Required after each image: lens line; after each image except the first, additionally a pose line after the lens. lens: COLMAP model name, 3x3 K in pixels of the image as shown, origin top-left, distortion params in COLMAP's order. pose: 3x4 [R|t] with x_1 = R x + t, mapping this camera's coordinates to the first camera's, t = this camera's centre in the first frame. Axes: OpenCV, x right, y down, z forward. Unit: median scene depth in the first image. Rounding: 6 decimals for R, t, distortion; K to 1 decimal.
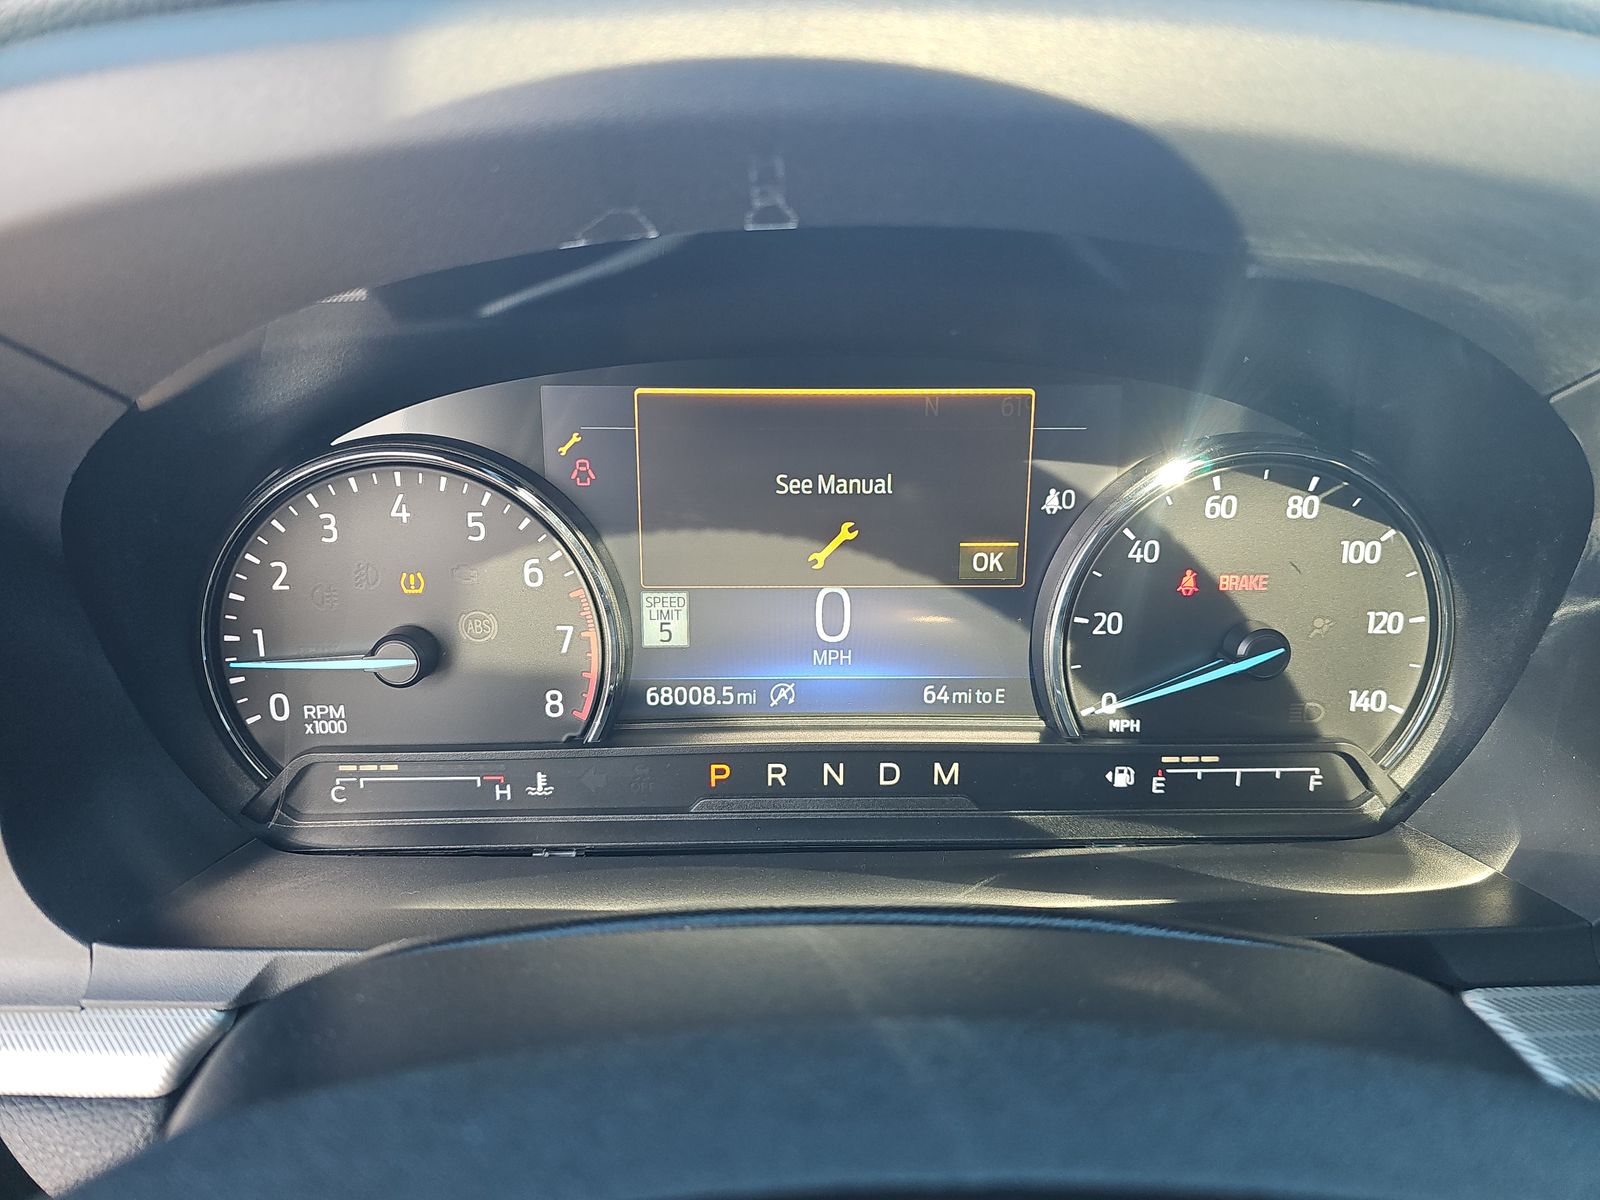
lens RADIAL K [[1067.2, 0, 800.0], [0, 1067.2, 600.0], [0, 0, 1]] dist [0.003849, -0.002039]
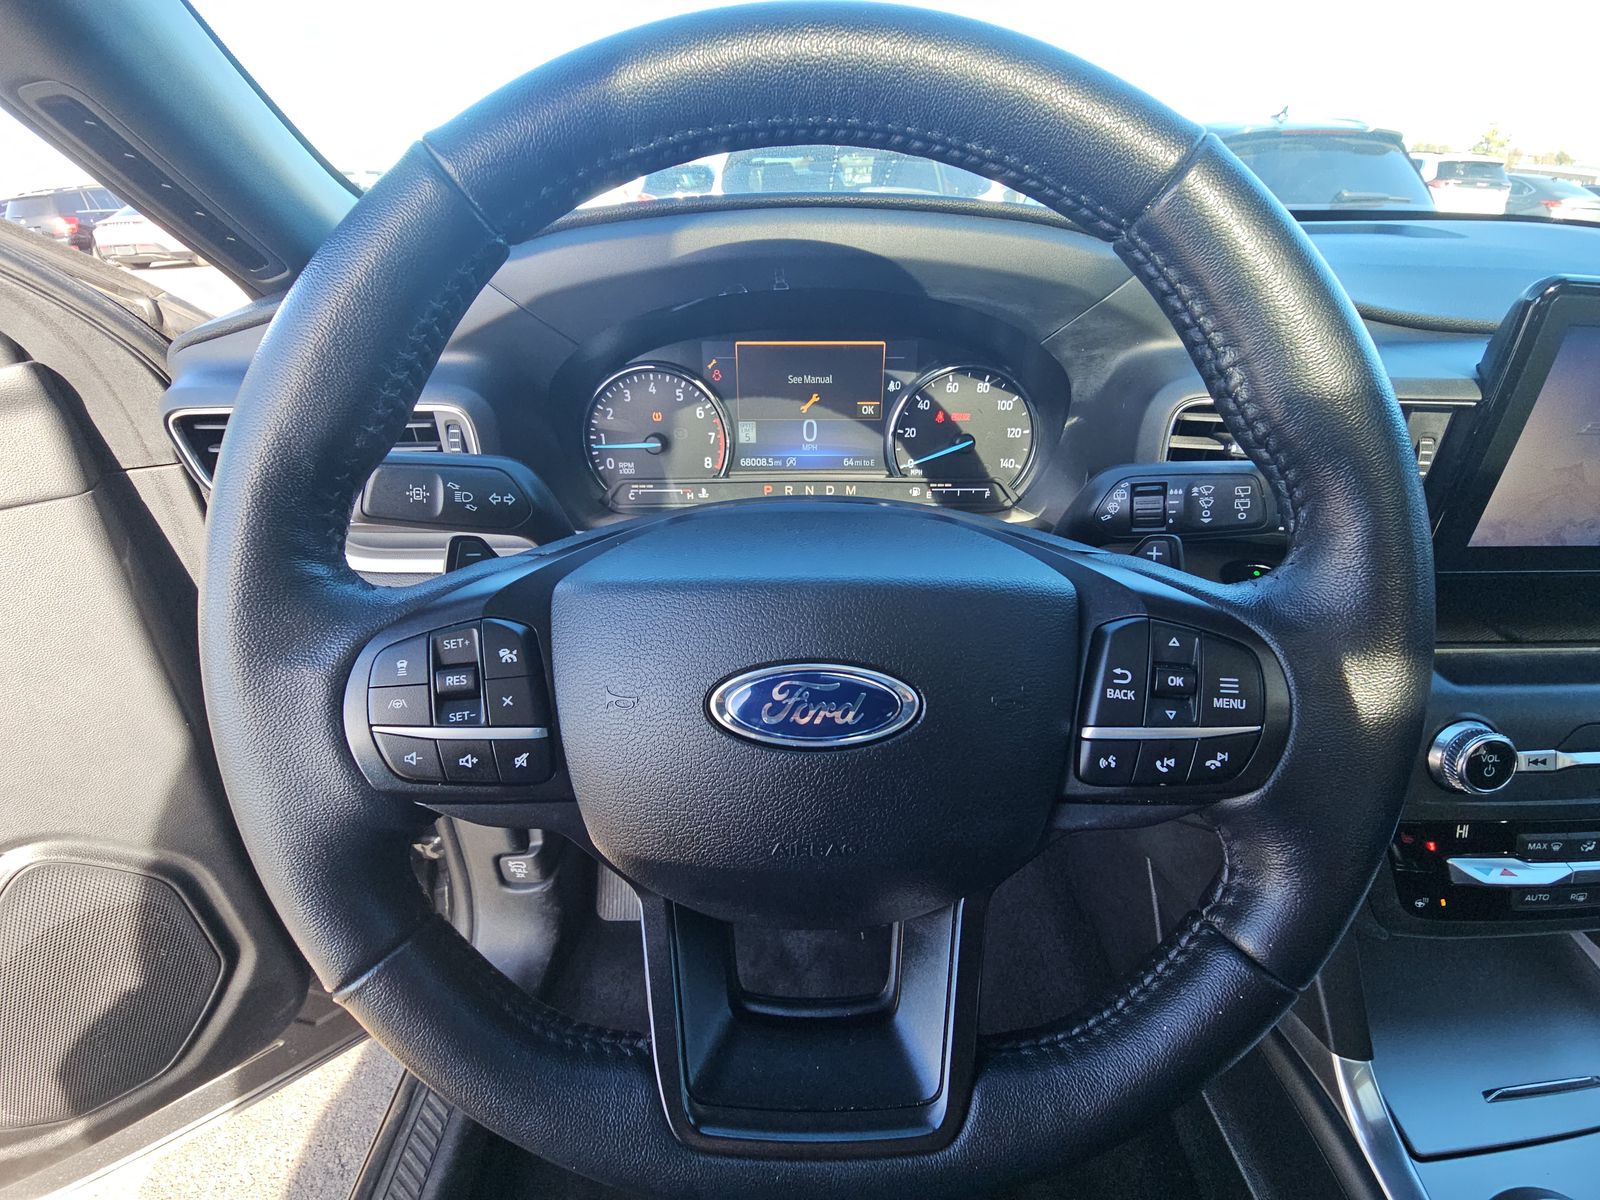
lens RADIAL K [[646.5, 0, 800.0], [0, 646.5, 600.0], [0, 0, 1]] dist [0.001204, -0.012090]
pose [[0.999492, 0.008559, -0.030692, 0.061585], [-0.003195, 0.985314, 0.170724, 0.162056], [0.031703, -0.170539, 0.984841, -0.704048]]
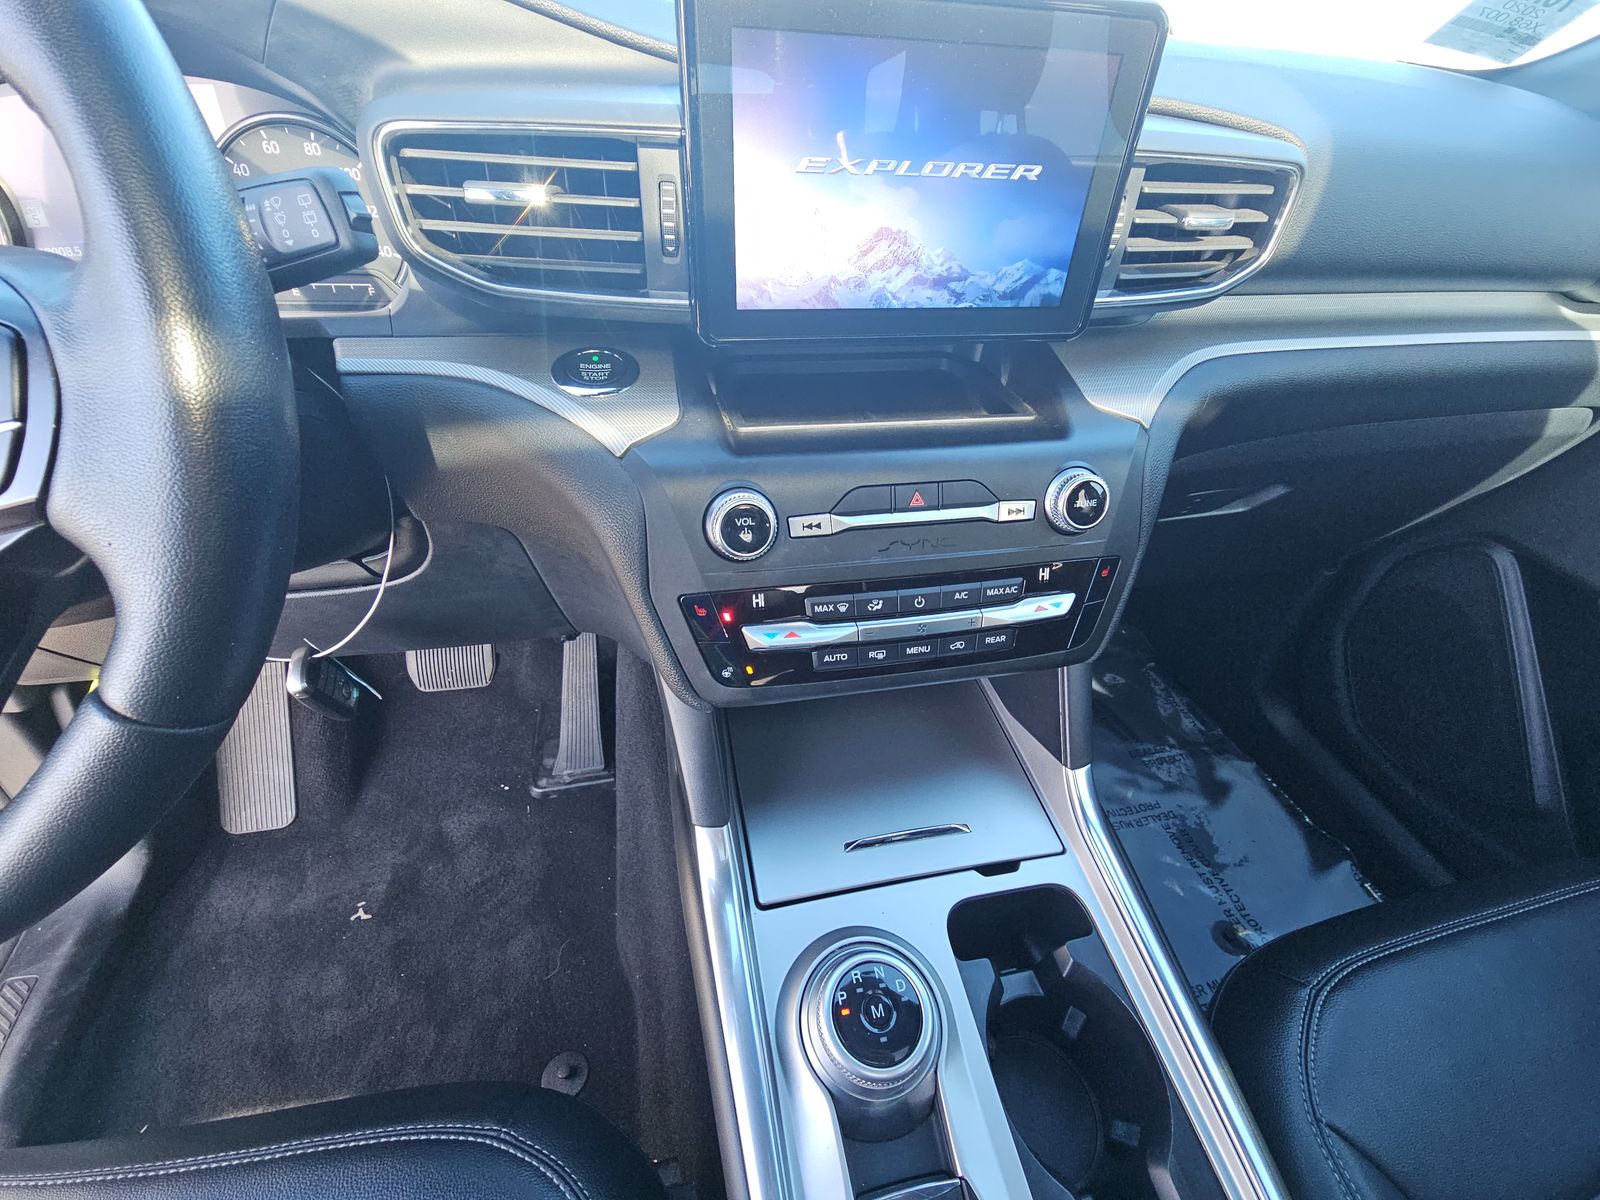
lens RADIAL K [[646.5, 0, 800.0], [0, 646.5, 600.0], [0, 0, 1]] dist [0.001204, -0.012090]
pose [[0.981615, -0.070447, 0.177394, 1.159431], [0.012534, 0.951182, 0.308377, 0.409801], [-0.190458, -0.300484, 0.934577, -0.752617]]
